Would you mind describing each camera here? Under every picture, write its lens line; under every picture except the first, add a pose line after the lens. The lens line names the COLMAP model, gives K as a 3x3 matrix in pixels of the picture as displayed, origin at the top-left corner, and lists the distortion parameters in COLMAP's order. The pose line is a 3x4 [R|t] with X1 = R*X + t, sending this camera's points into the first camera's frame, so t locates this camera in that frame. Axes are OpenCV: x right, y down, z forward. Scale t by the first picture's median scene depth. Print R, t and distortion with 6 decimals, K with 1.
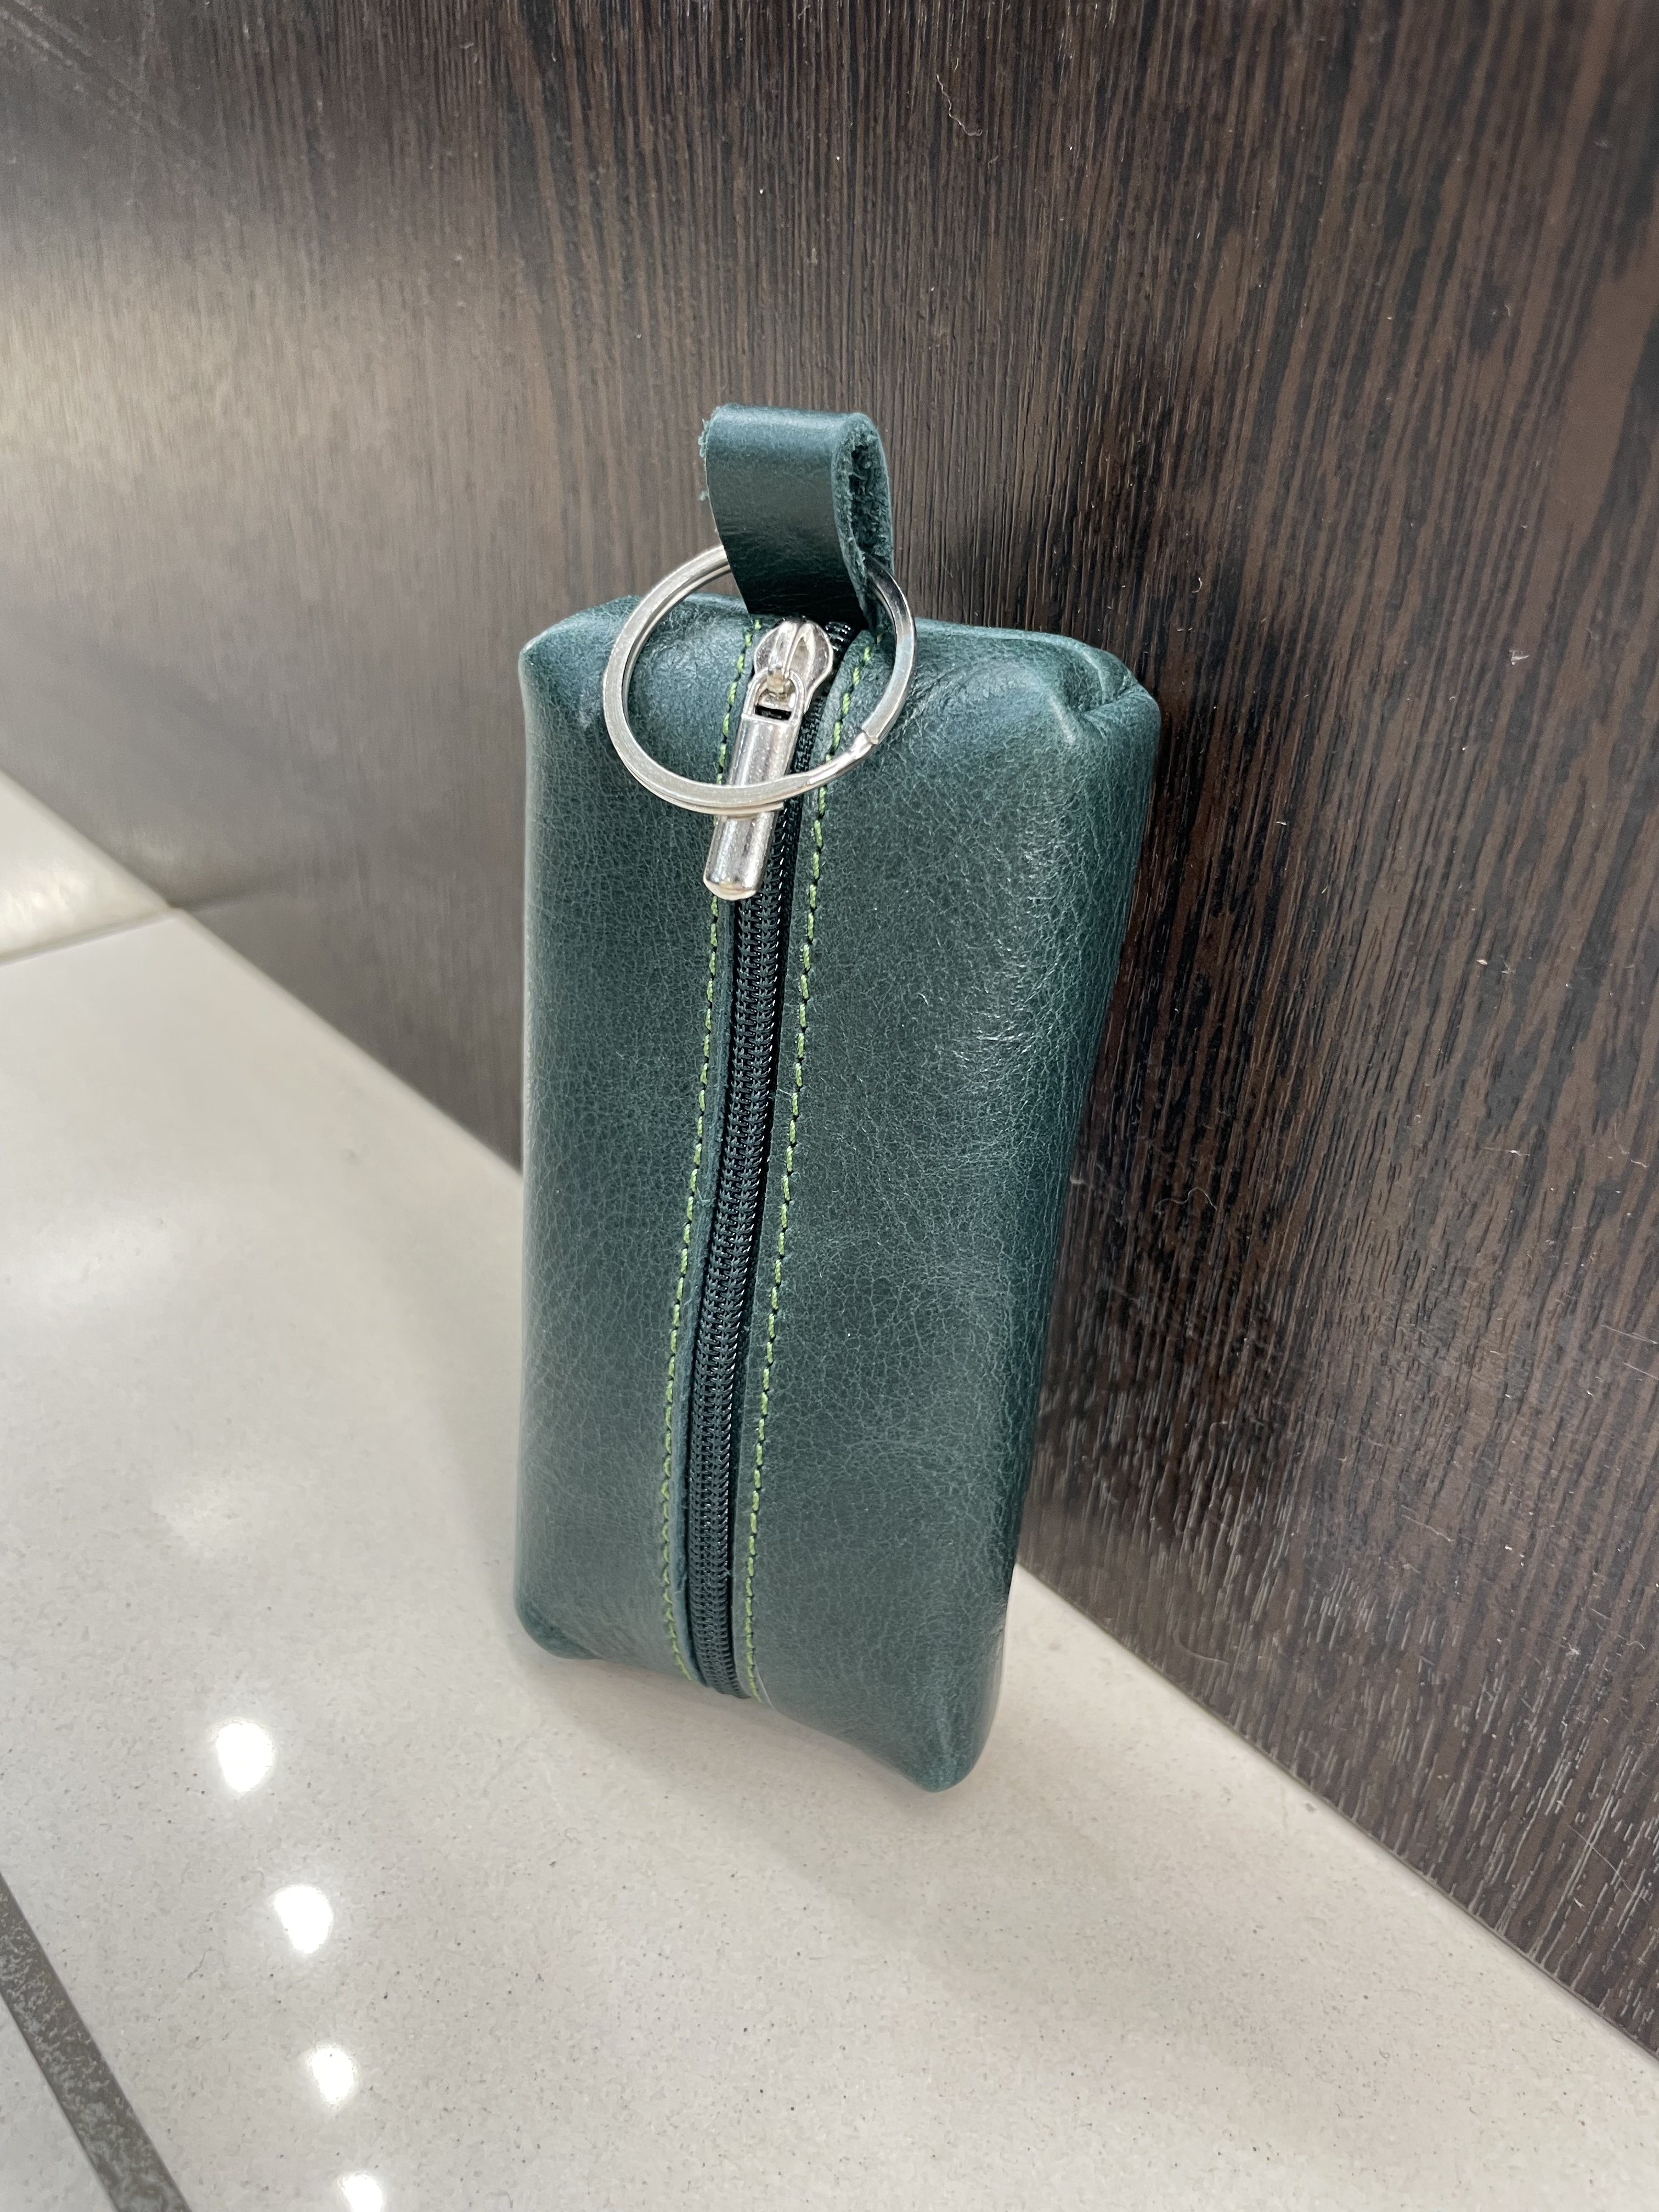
lens RADIAL K [[1737.3, 0, 832.6], [0, 1737.3, 1097.6], [0, 0, 1]] dist [0.042876, -0.104484]
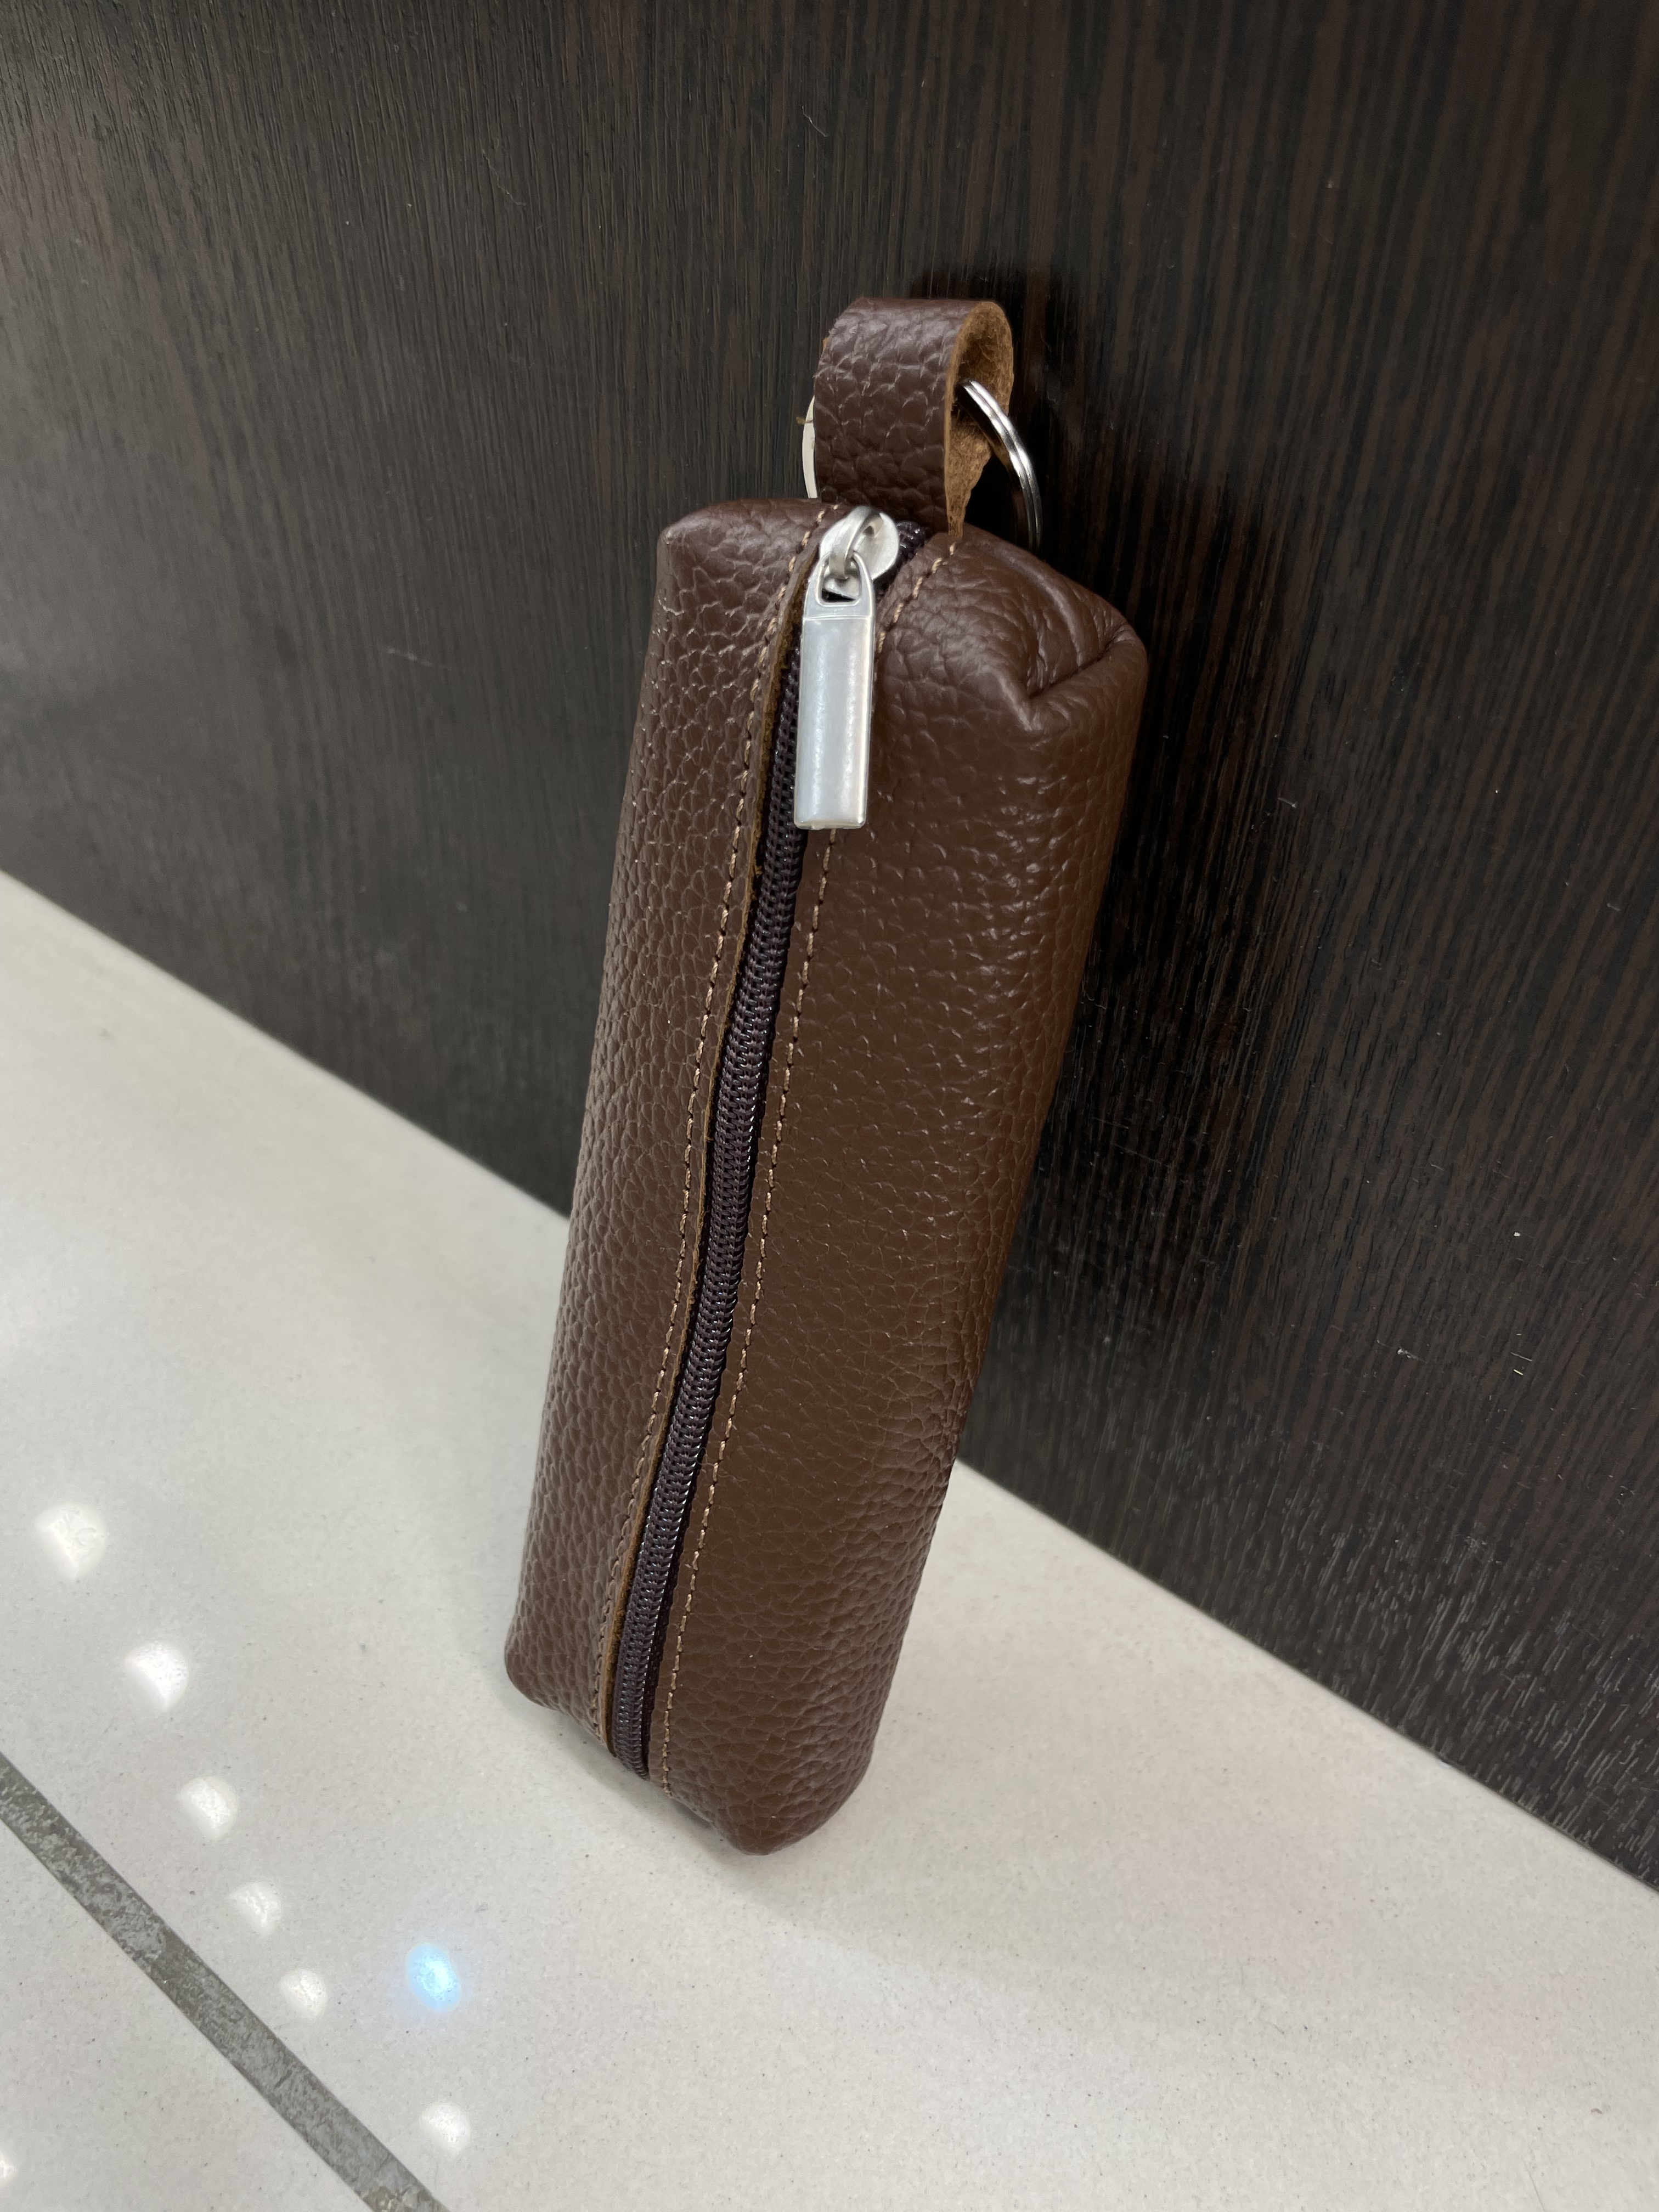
lens RADIAL K [[1737.3, 0, 826.2], [0, 1737.3, 1094.9], [0, 0, 1]] dist [0.042876, -0.104484]
pose [[0.984122, -0.126881, 0.124120, 0.054343], [0.104033, 0.978908, 0.175827, -0.126637], [-0.143812, -0.160123, 0.976565, -0.260222]]
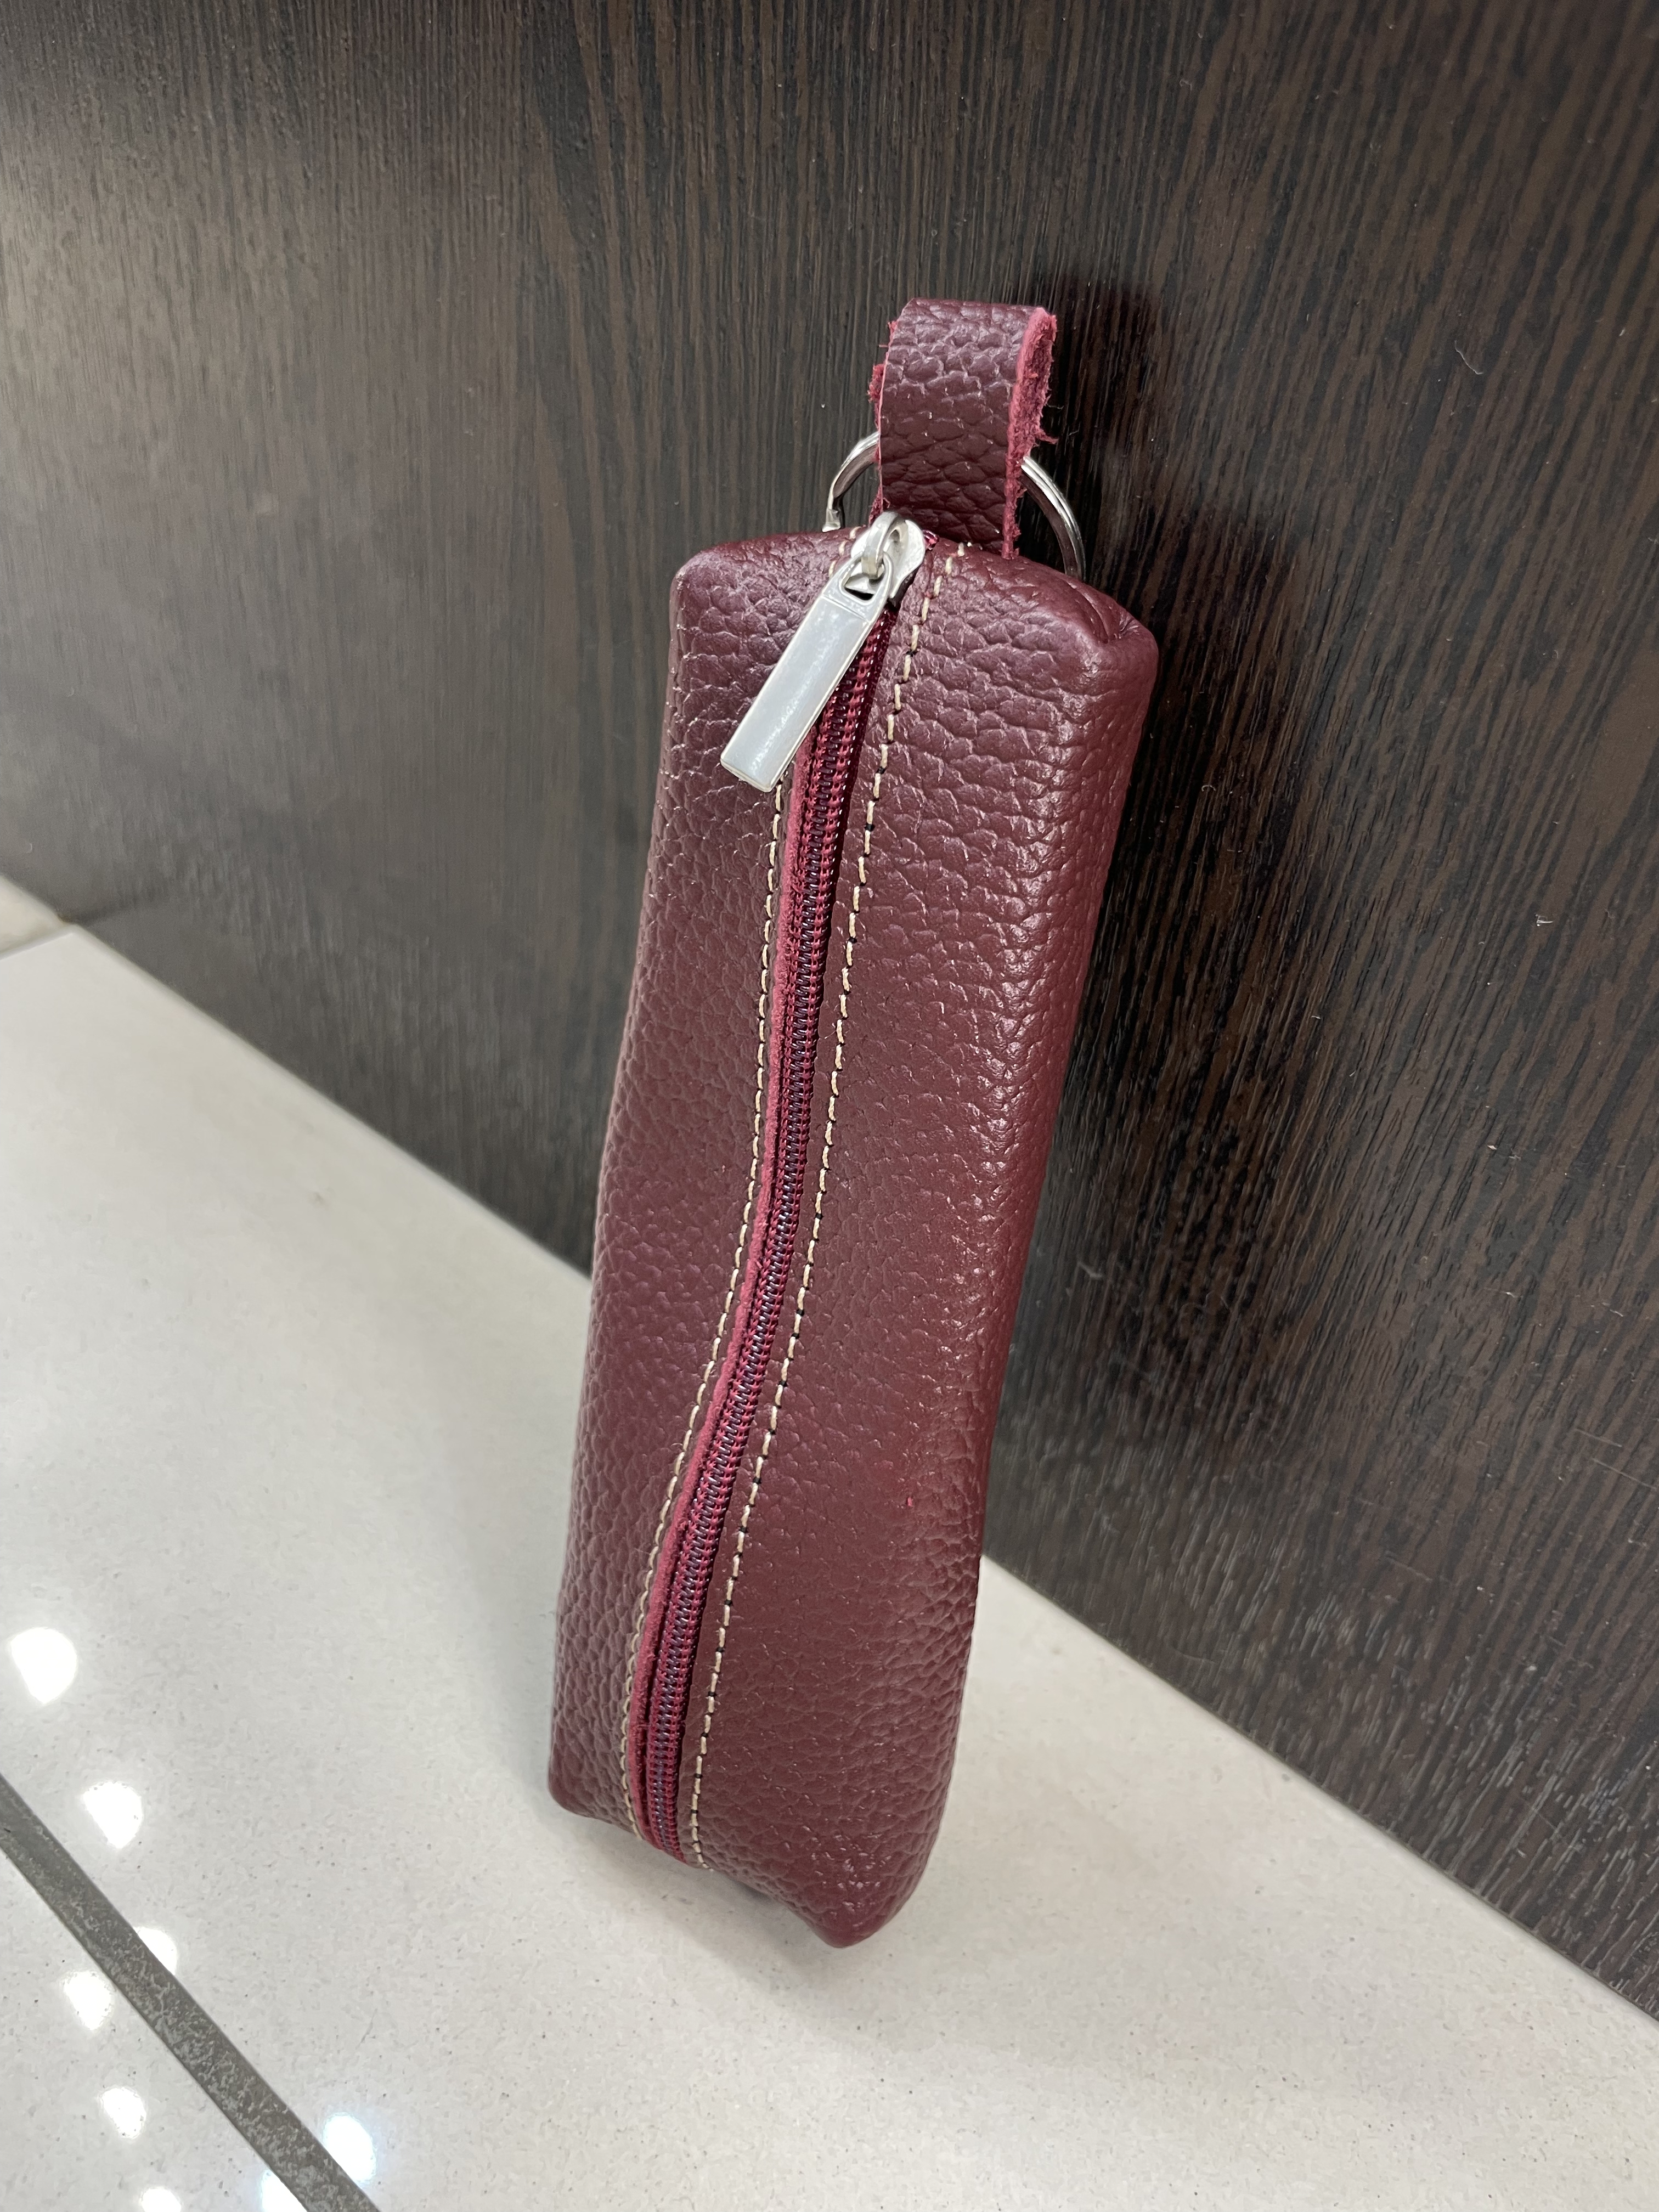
lens RADIAL K [[1737.3, 0, 823.5], [0, 1737.3, 1080.0], [0, 0, 1]] dist [0.042876, -0.104484]
pose [[0.988357, -0.038882, 0.147102, -0.216415], [0.025960, 0.995714, 0.088765, -0.201526], [-0.149923, -0.083913, 0.985130, -0.097325]]
